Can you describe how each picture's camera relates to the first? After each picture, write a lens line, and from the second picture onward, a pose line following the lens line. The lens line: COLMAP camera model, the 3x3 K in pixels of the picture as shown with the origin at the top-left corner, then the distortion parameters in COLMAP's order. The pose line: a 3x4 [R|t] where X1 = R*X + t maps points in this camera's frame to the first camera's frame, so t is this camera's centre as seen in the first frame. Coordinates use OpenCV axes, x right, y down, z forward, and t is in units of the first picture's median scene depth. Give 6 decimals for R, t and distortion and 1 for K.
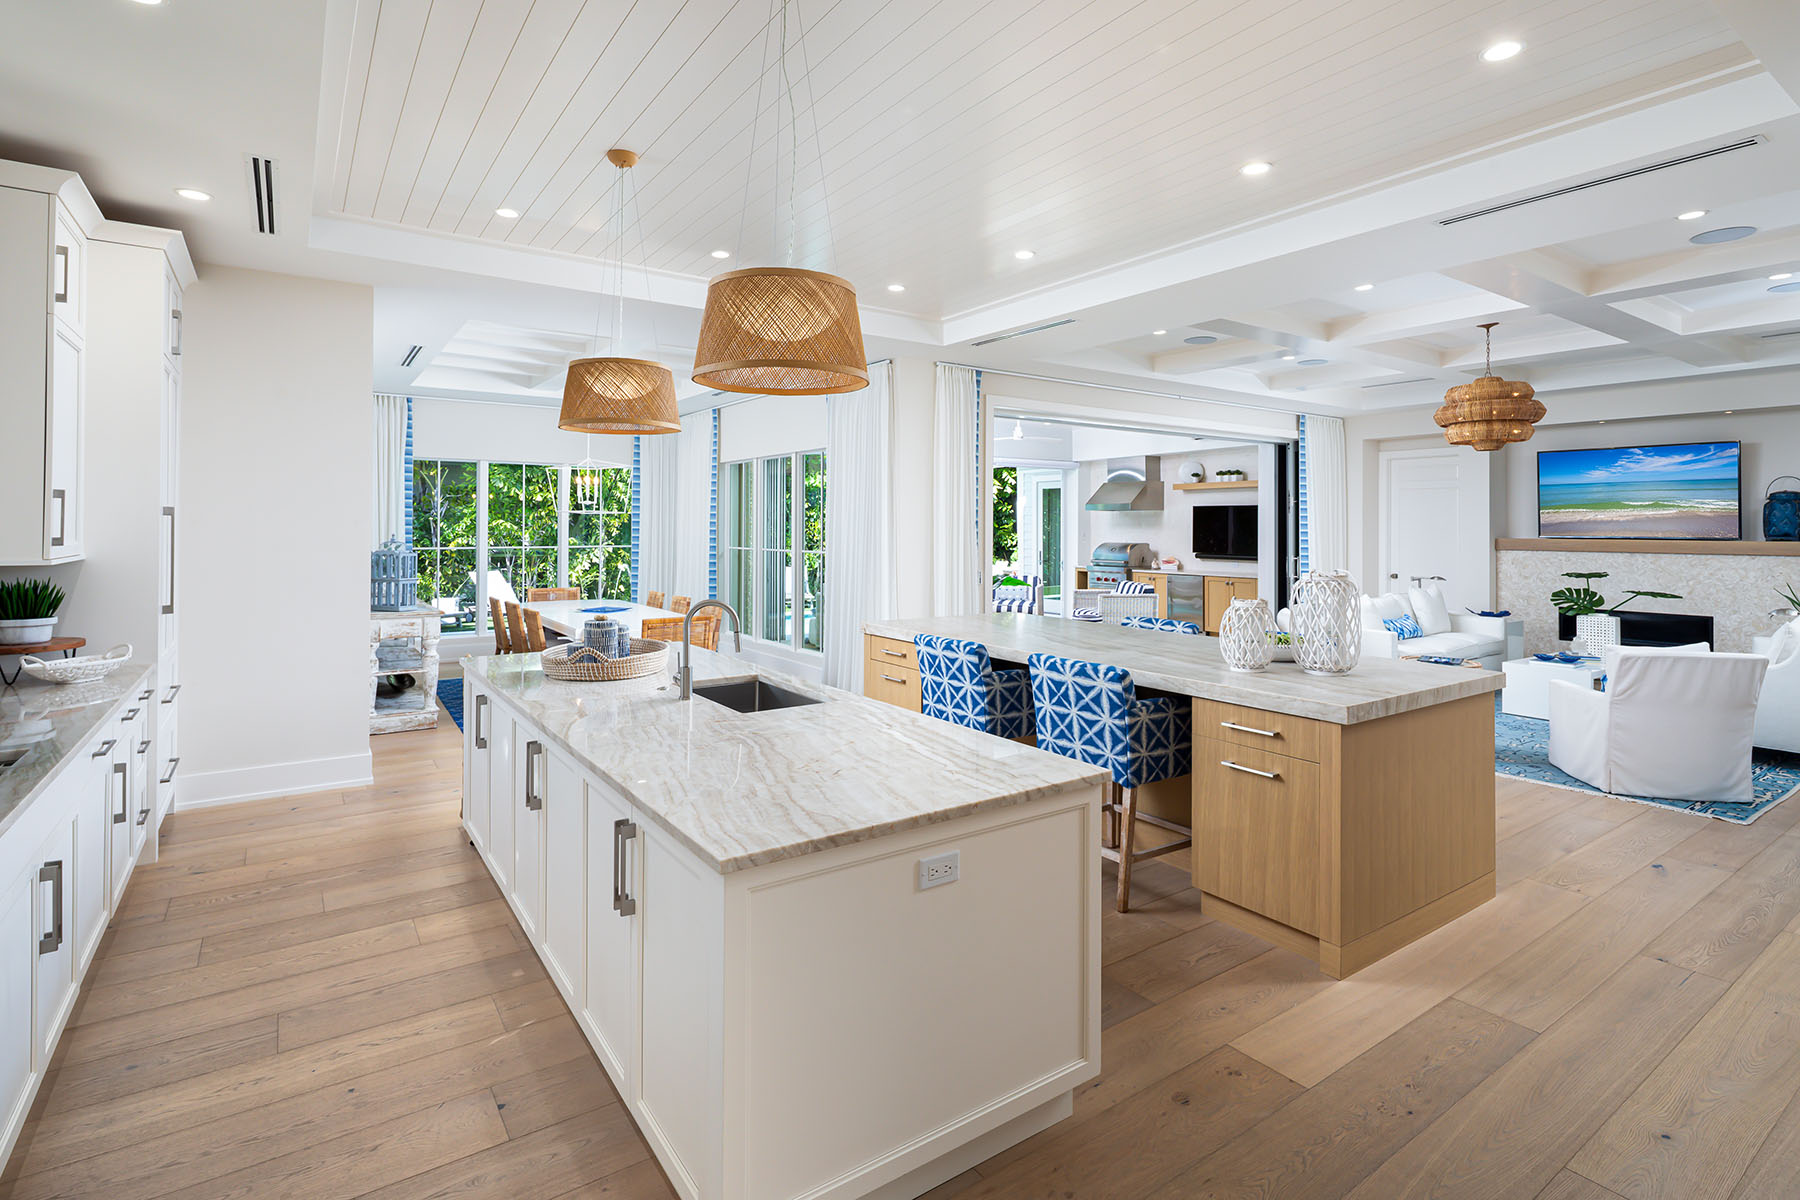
lens RADIAL K [[875.7, 0, 897.4], [0, 875.7, 522.3], [0, 0, 1]] dist [0.000500, 0.000069]
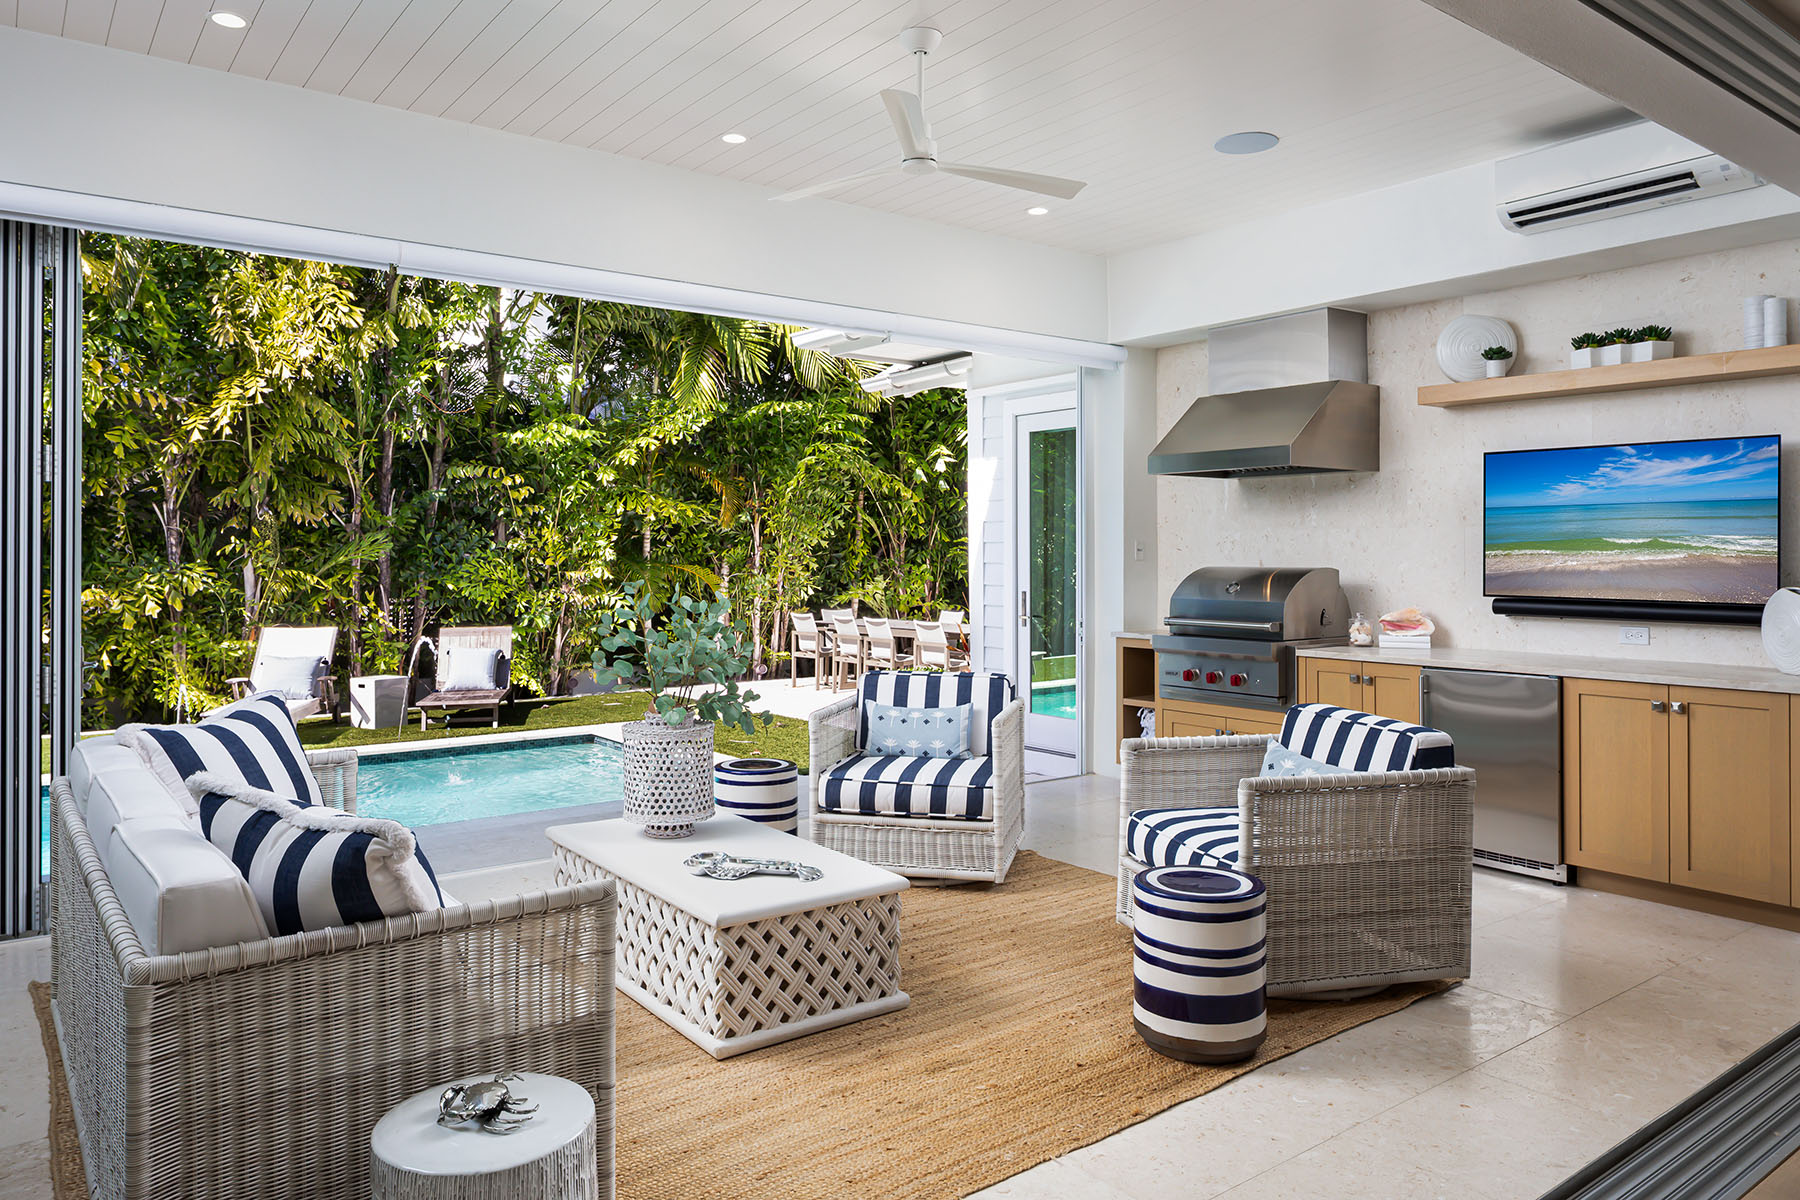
lens RADIAL K [[1208.6, 0, 900.0], [0, 1208.6, 600.0], [0, 0, 1]] dist [-0.000744, -0.000138]
pose [[0.998994, -0.005068, 0.044553, 0.098474], [0.003070, 0.998991, 0.044796, 0.014862], [-0.044735, -0.044614, 0.998002, 0.544437]]
